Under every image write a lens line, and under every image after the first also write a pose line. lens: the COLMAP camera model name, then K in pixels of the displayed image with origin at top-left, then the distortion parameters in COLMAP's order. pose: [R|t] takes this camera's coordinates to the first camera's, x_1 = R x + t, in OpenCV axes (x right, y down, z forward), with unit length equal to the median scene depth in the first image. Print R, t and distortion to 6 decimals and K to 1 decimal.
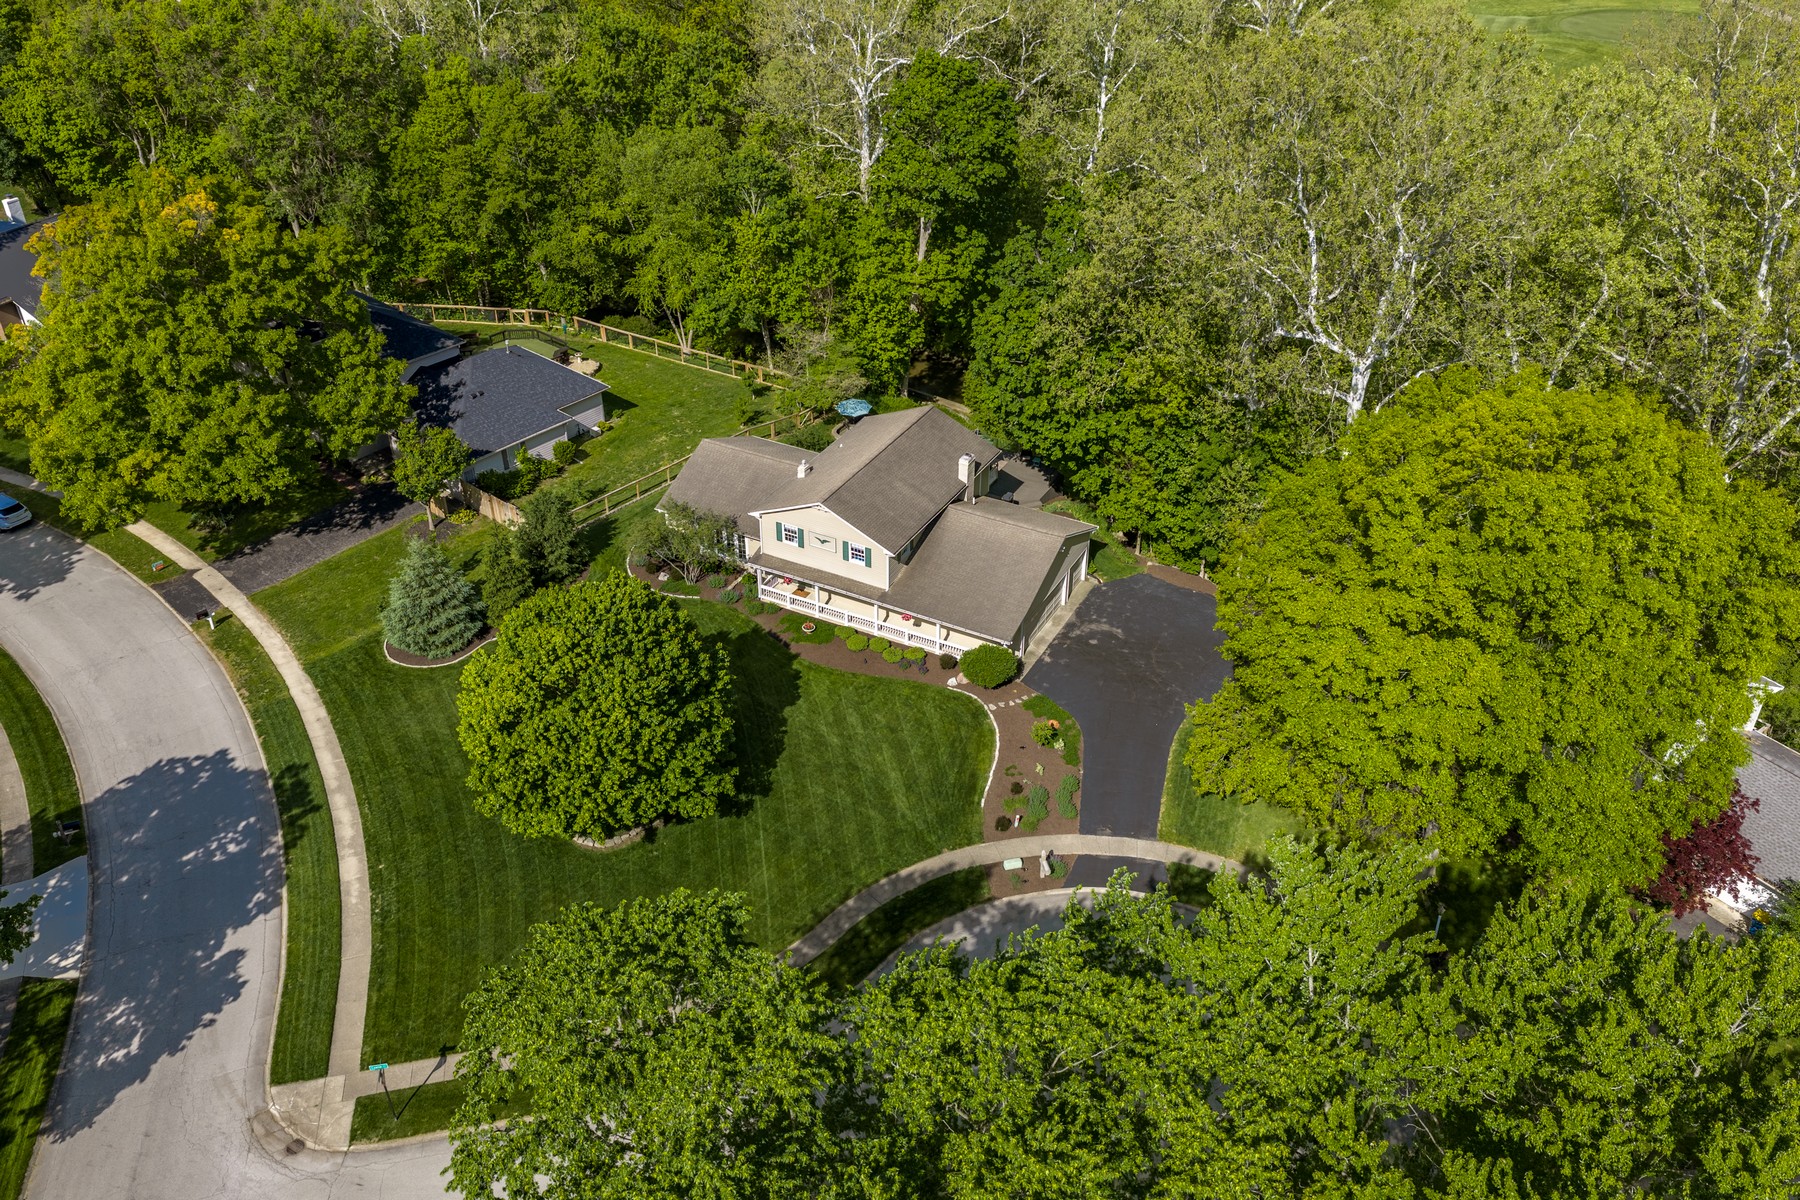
lens RADIAL K [[1486.8, 0, 897.3], [0, 1486.8, 548.0], [0, 0, 1]] dist [0.008261, -0.000167]
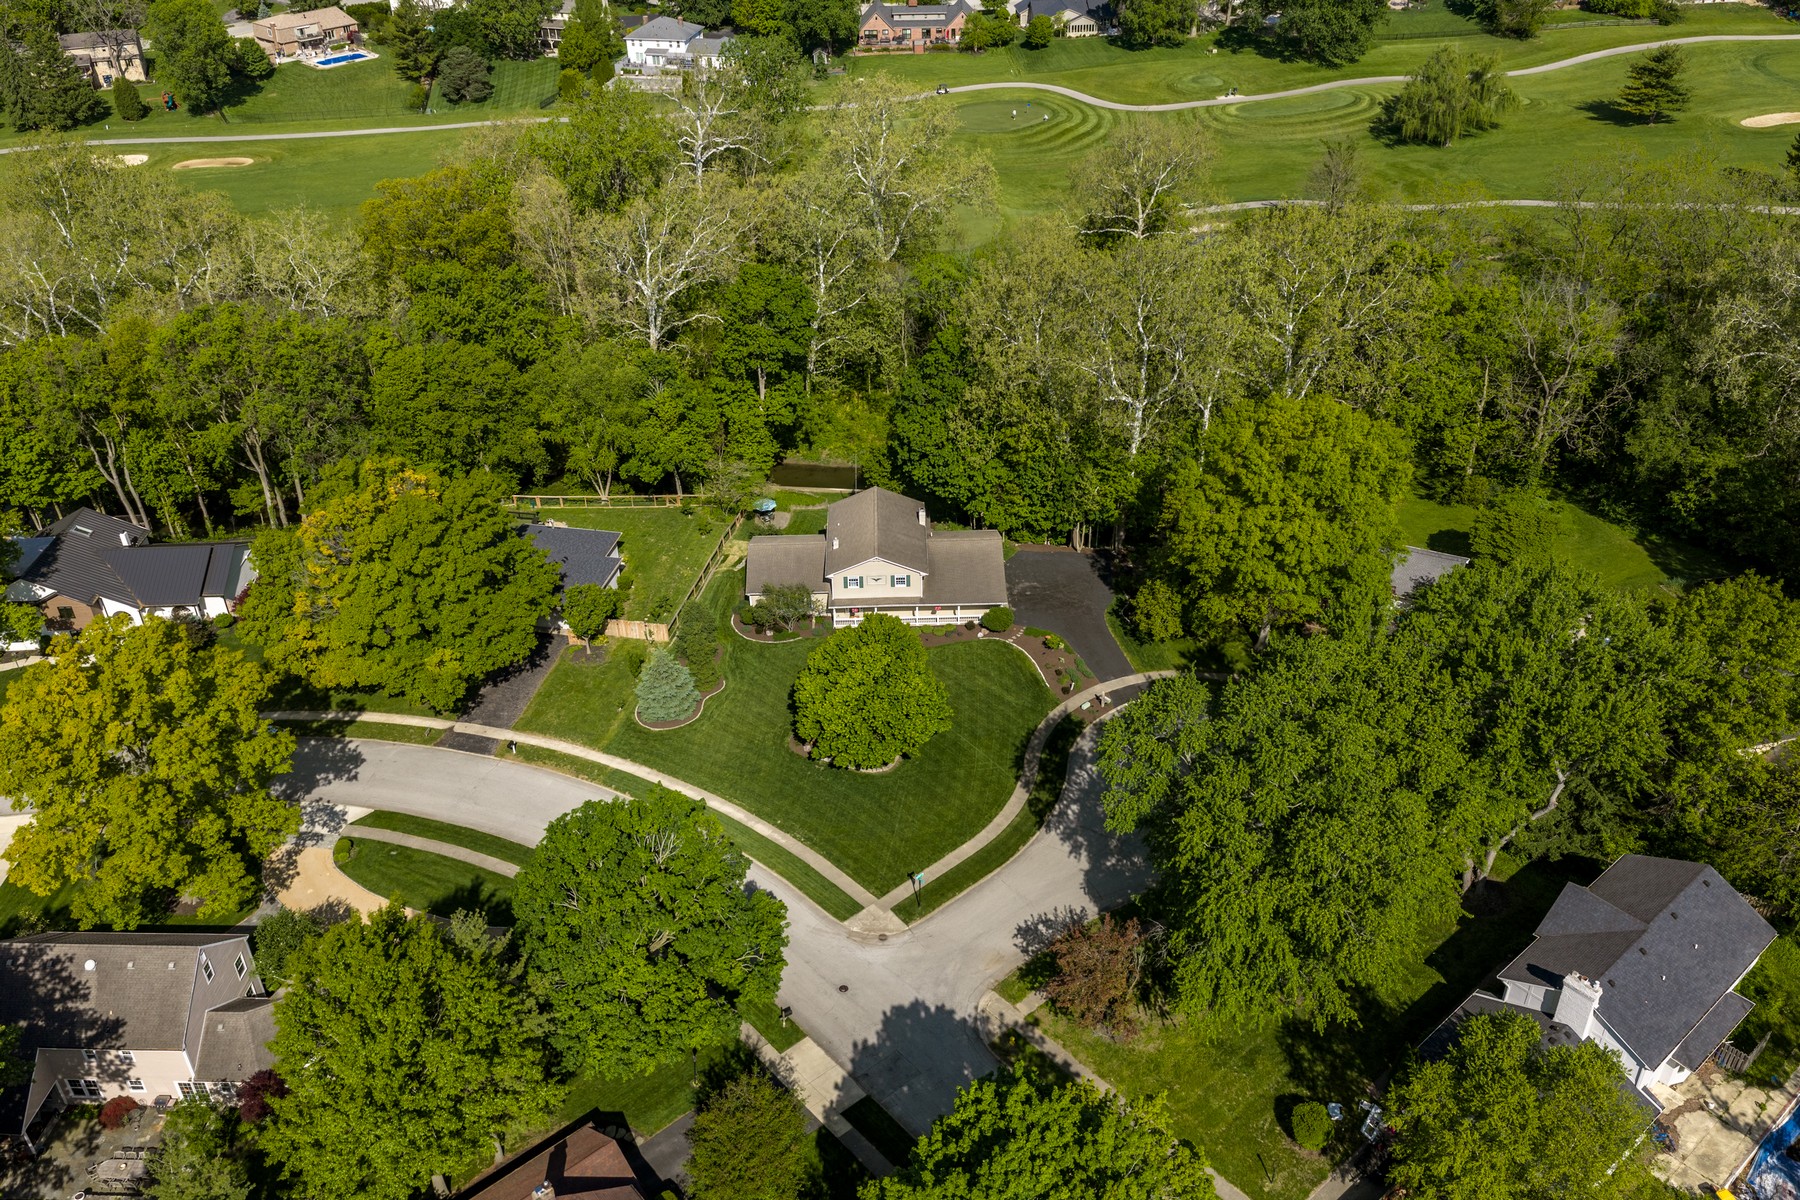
lens RADIAL K [[1486.3, 0, 900.0], [0, 1486.3, 600.0], [0, 0, 1]] dist [0.030662, 0.002005]
pose [[0.861771, -0.272691, 0.427773, -0.730825], [0.270373, 0.960384, 0.067533, -0.086307], [-0.429242, 0.057460, 0.901360, -0.491426]]
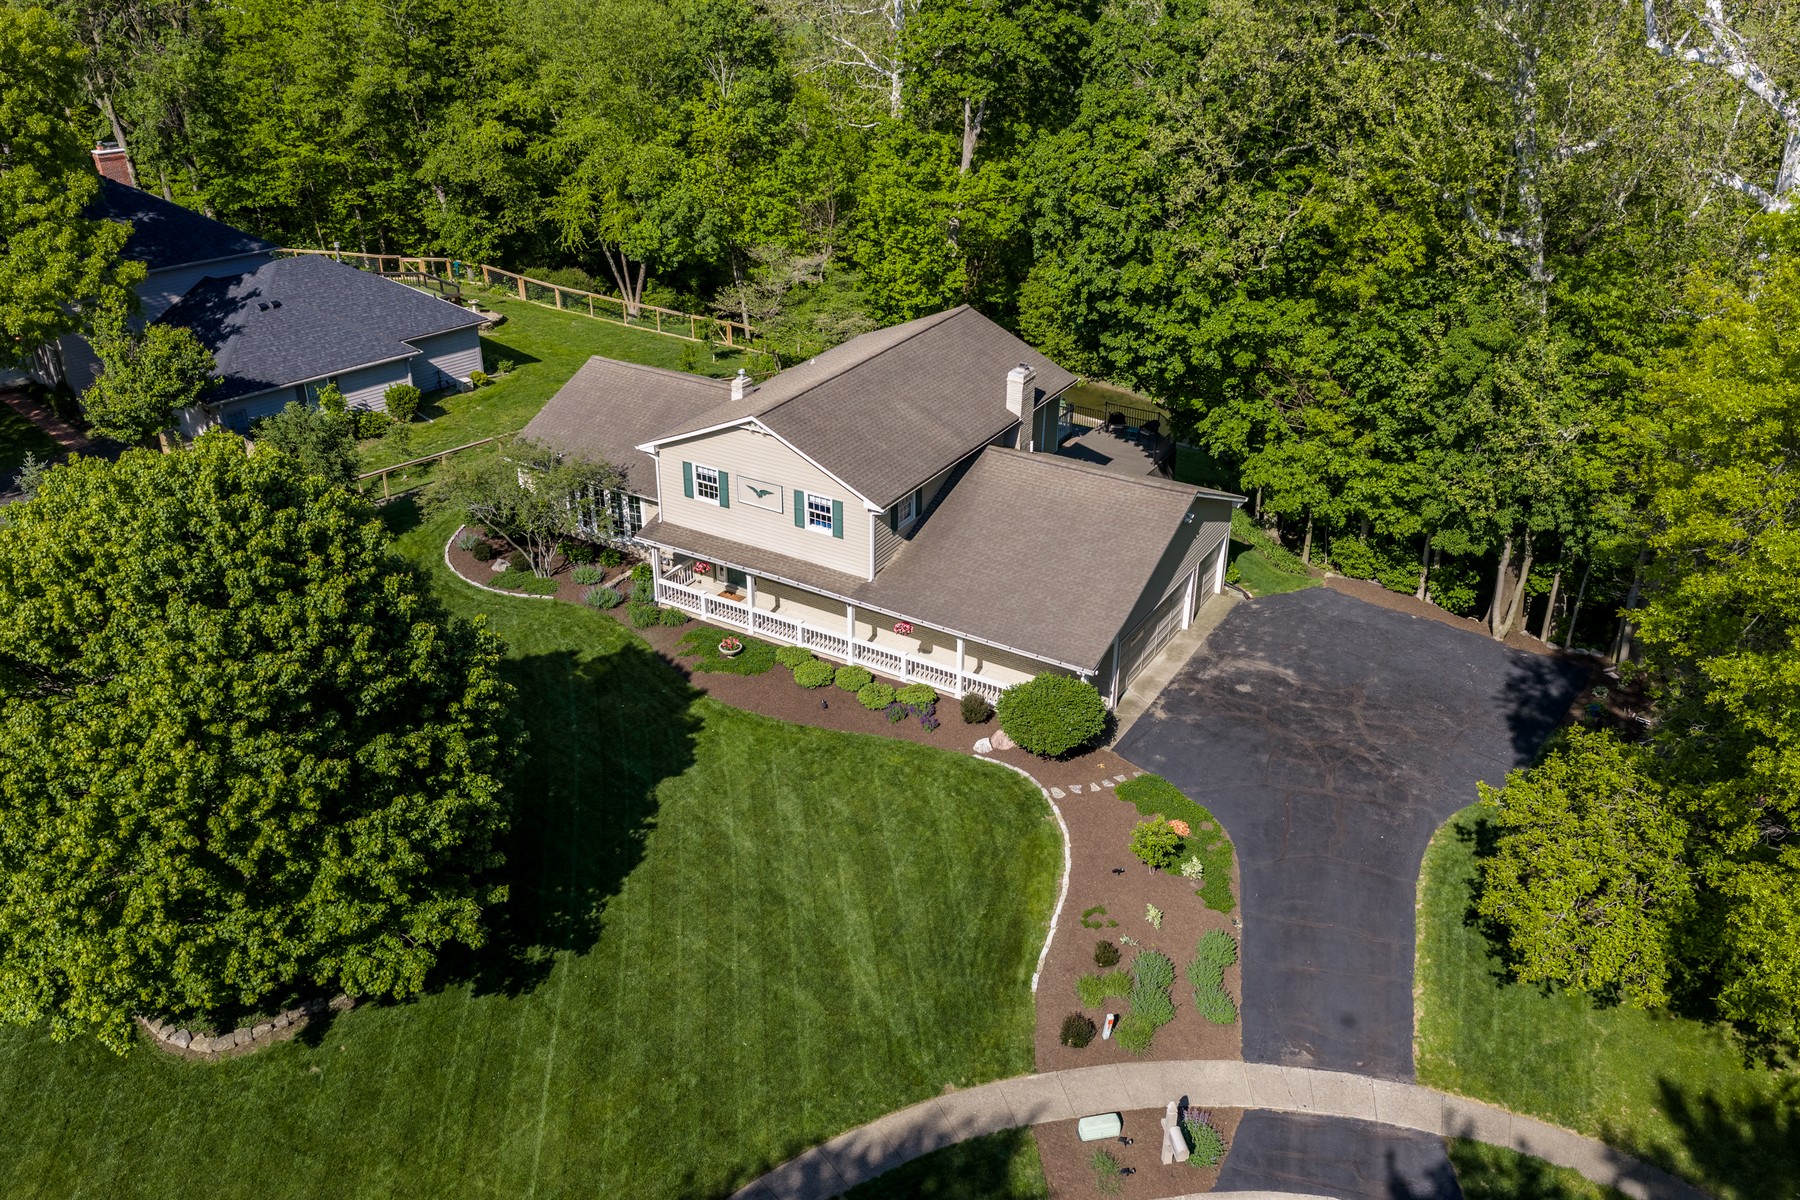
lens RADIAL K [[1486.8, 0, 897.3], [0, 1486.8, 548.0], [0, 0, 1]] dist [0.008261, -0.000167]
pose [[0.998715, 0.025548, -0.043772, 0.026464], [-0.029999, 0.994099, -0.104247, 0.072166], [0.040850, 0.105427, 0.993588, 0.439103]]
